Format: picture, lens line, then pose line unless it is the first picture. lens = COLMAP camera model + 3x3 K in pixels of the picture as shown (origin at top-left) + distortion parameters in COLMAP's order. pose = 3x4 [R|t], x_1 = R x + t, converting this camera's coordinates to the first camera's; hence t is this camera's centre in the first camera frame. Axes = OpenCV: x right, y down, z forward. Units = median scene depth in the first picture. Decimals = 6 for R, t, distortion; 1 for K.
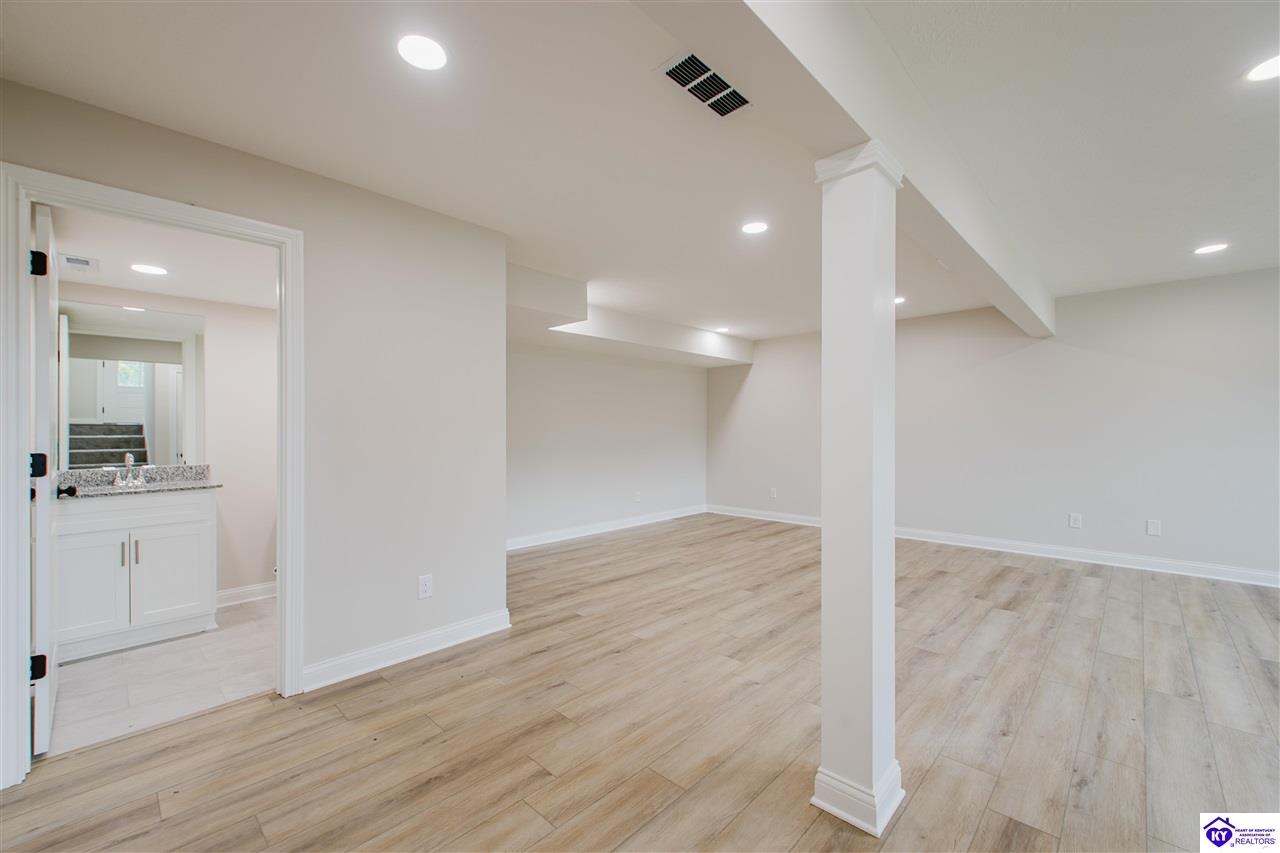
lens RADIAL K [[517.4, 0, 635.2], [0, 517.4, 428.4], [0, 0, 1]] dist [0.001417, 0.000016]
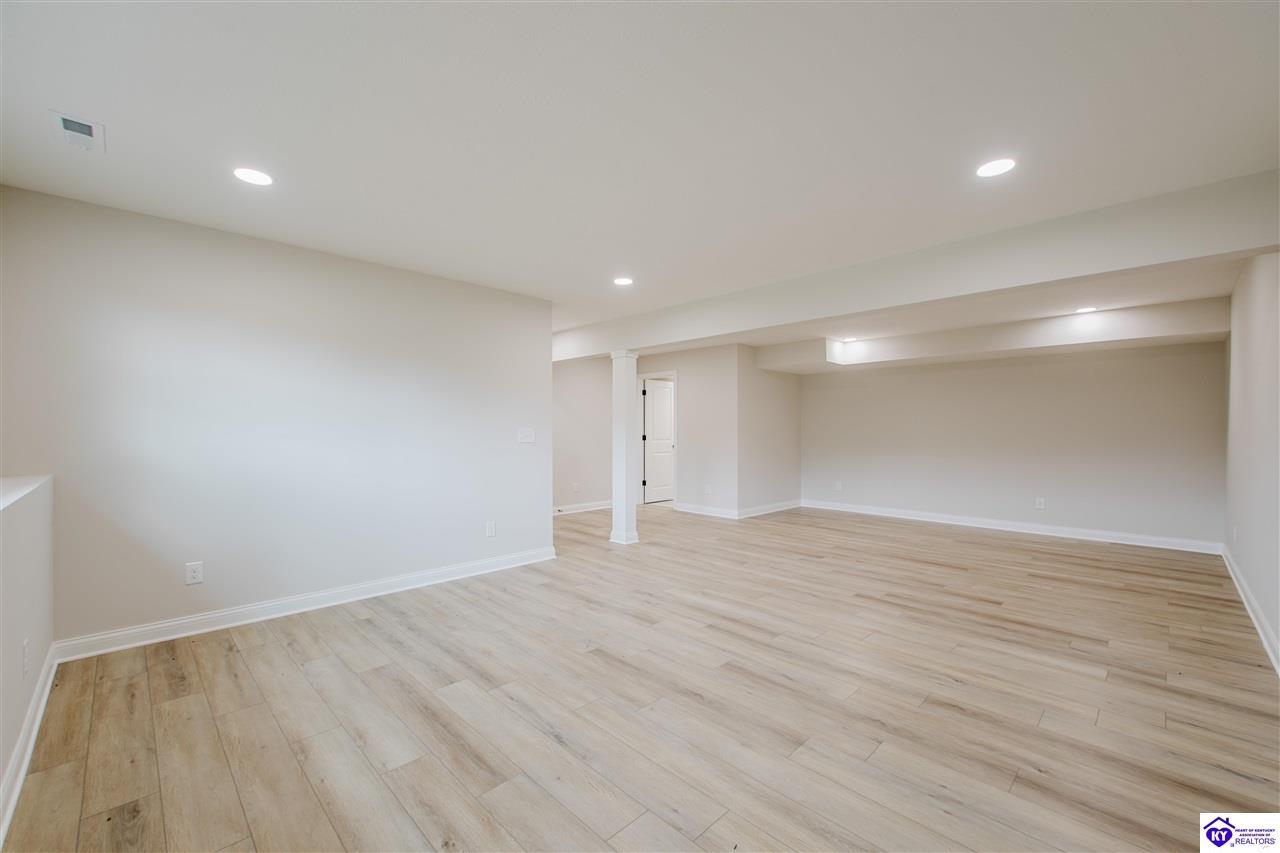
lens RADIAL K [[517.4, 0, 635.2], [0, 517.4, 428.4], [0, 0, 1]] dist [0.001417, 0.000016]
pose [[-0.032014, -0.002368, -0.999485, 2.072458], [0.004451, 0.999987, -0.002511, -0.001164], [0.999478, -0.004529, -0.032003, 0.645984]]
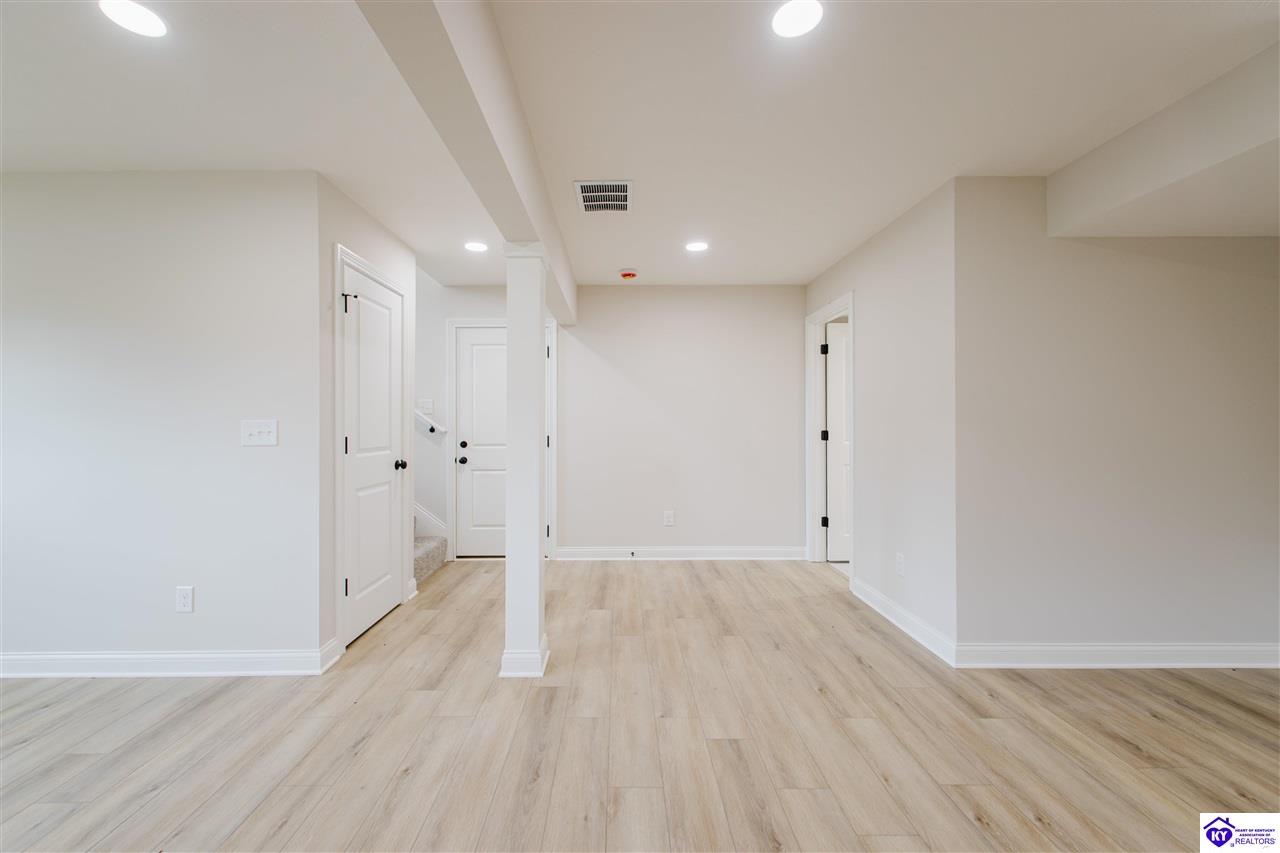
lens RADIAL K [[521.2, 0, 621.3], [0, 521.2, 421.7], [0, 0, 1]] dist [-0.000815, -0.000328]
pose [[-0.717431, 0.003903, -0.696619, 0.711615], [0.006640, 0.999977, -0.001235, 0.001333], [0.696598, -0.005512, -0.717440, 1.265166]]
